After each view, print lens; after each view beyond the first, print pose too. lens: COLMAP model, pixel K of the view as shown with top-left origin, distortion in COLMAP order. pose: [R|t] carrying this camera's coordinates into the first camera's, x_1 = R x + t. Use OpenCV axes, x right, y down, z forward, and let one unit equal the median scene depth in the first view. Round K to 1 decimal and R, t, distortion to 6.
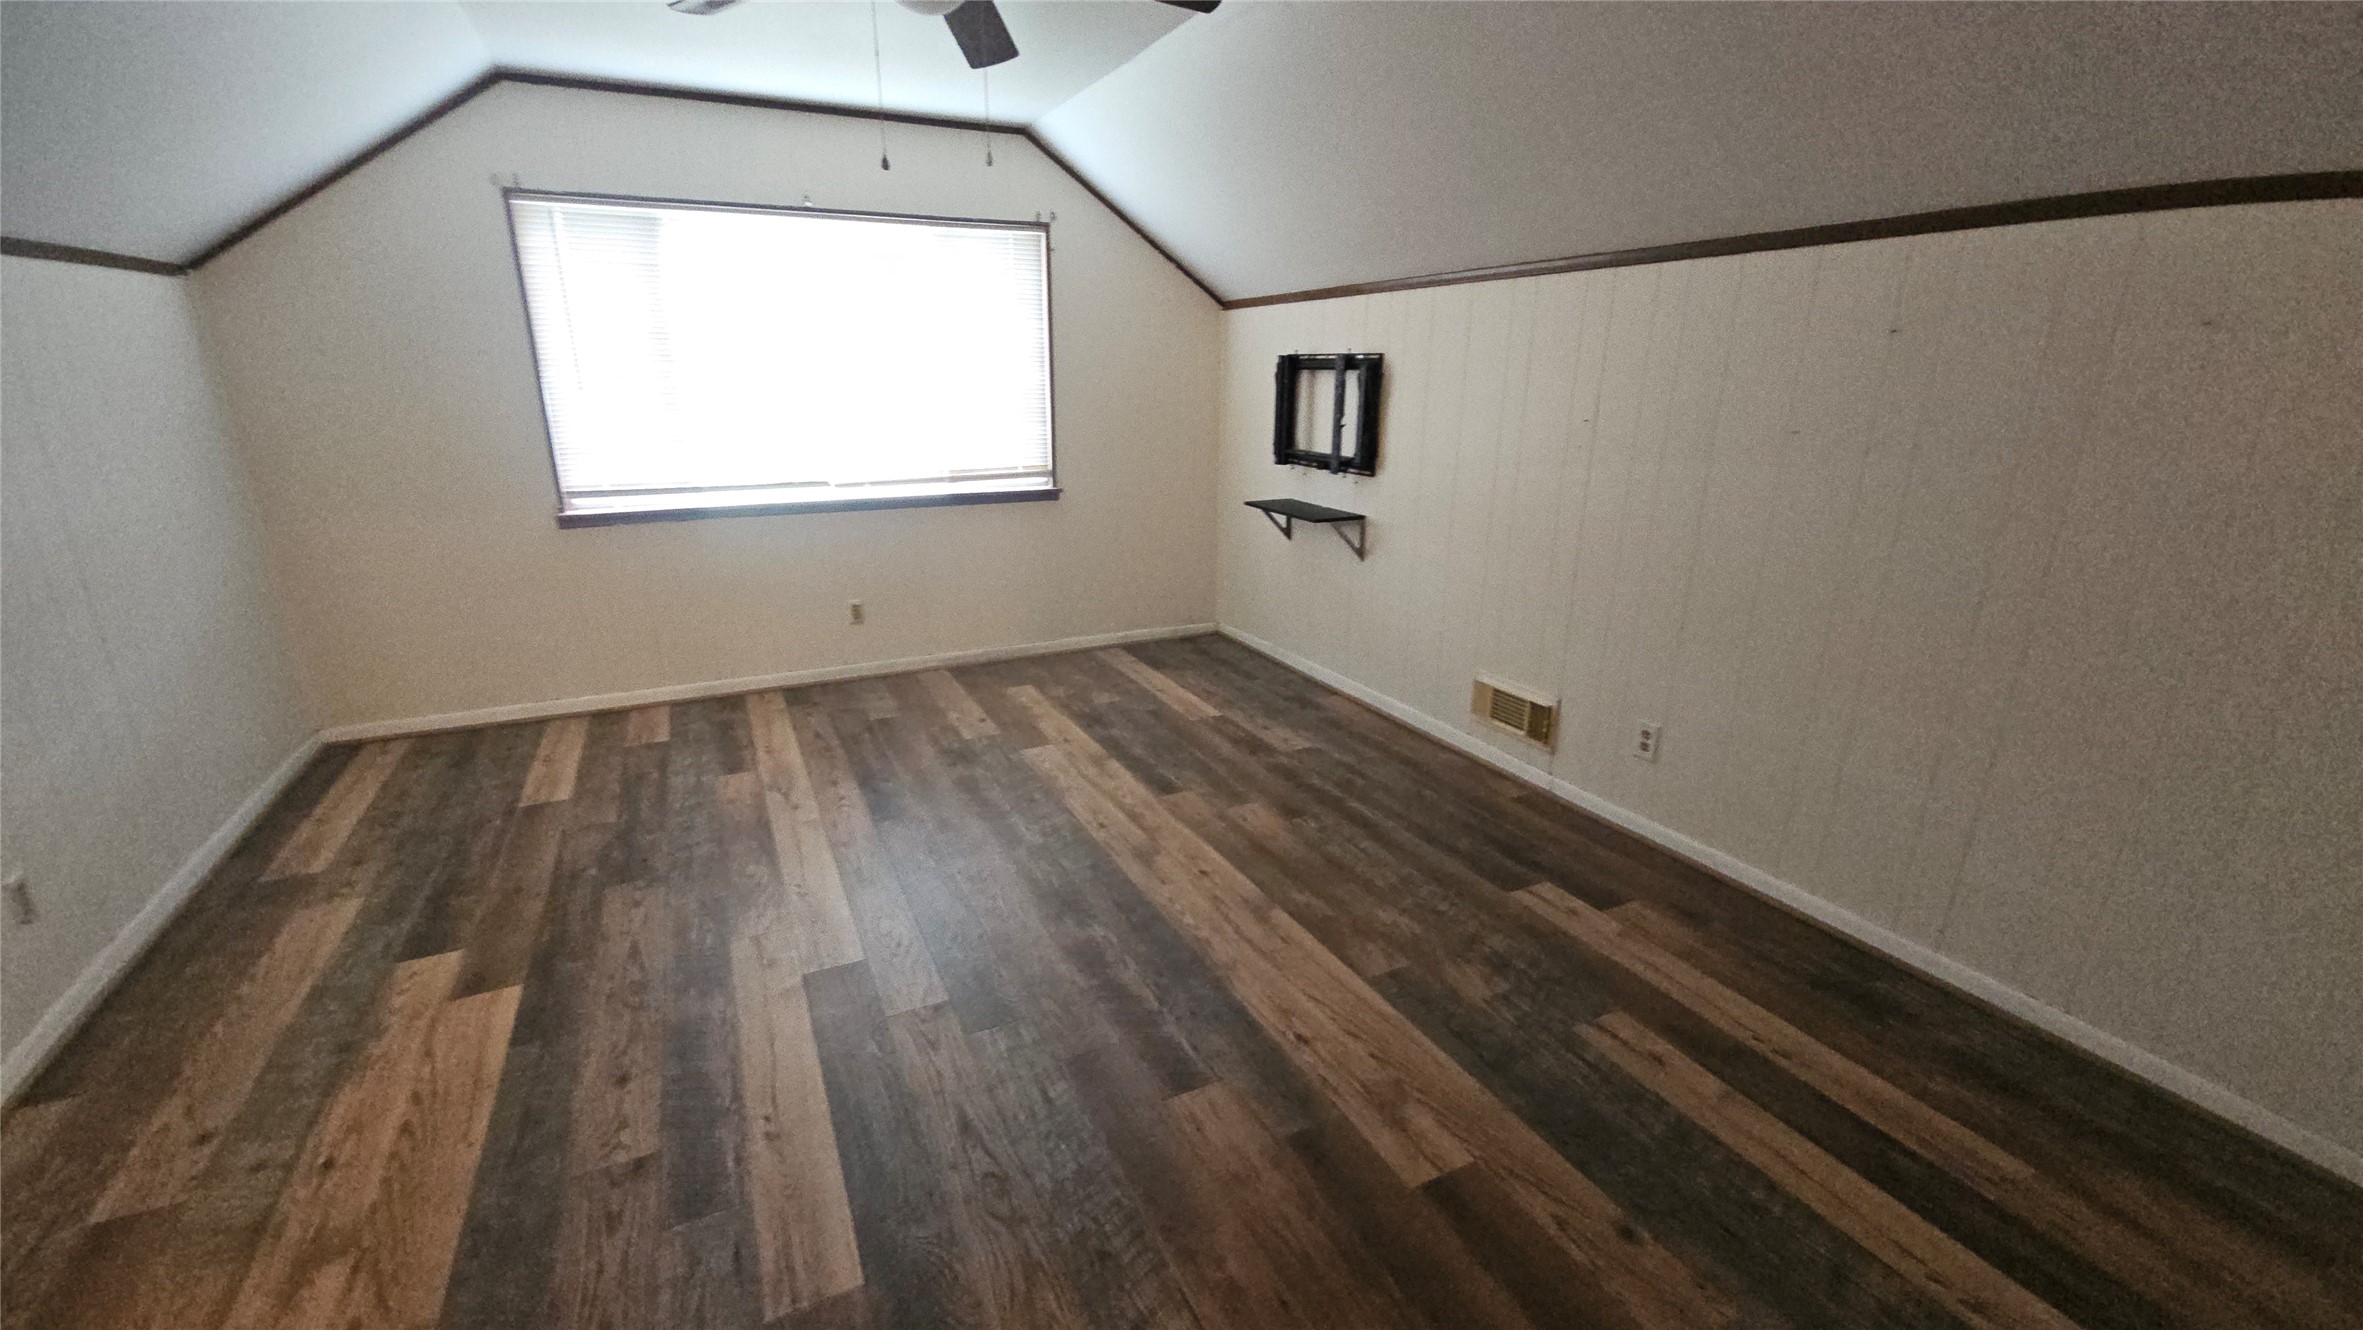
lens RADIAL K [[964.9, 0, 1183.6], [0, 964.9, 664.8], [0, 0, 1]] dist [-0.002437, -0.001399]
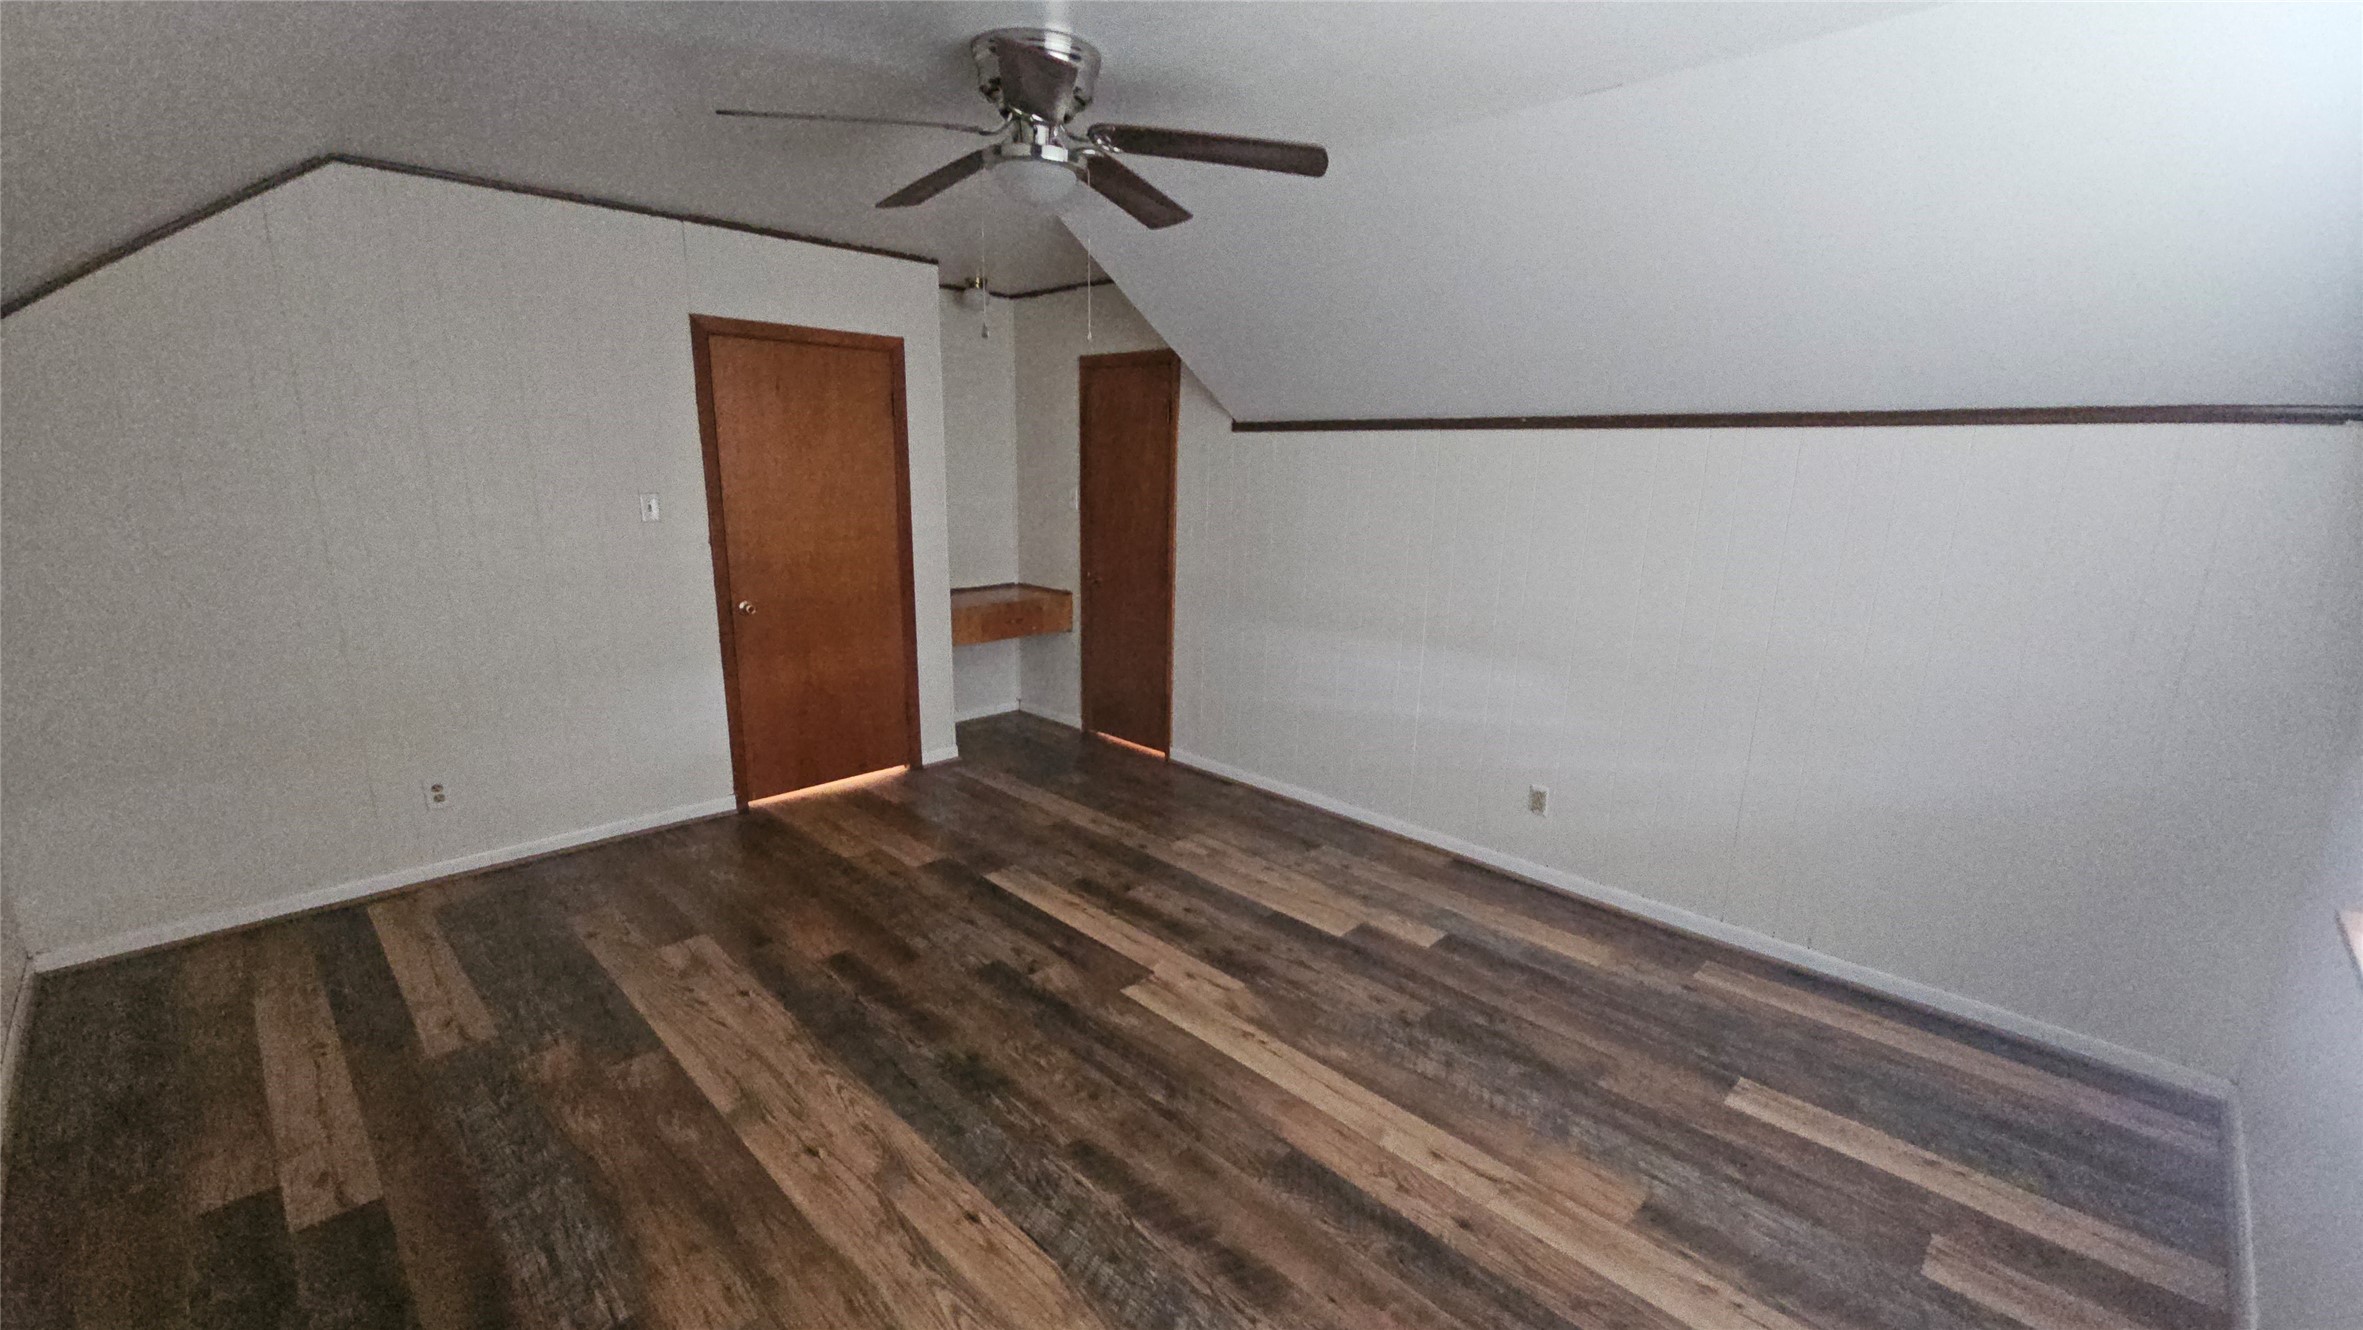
lens RADIAL K [[964.9, 0, 1182.2], [0, 964.9, 667.9], [0, 0, 1]] dist [-0.002437, -0.001399]
pose [[-0.943895, 0.051437, -0.326216, -0.030280], [-0.118336, 0.869523, 0.479506, -0.570873], [0.308316, 0.491207, -0.814651, 1.644573]]
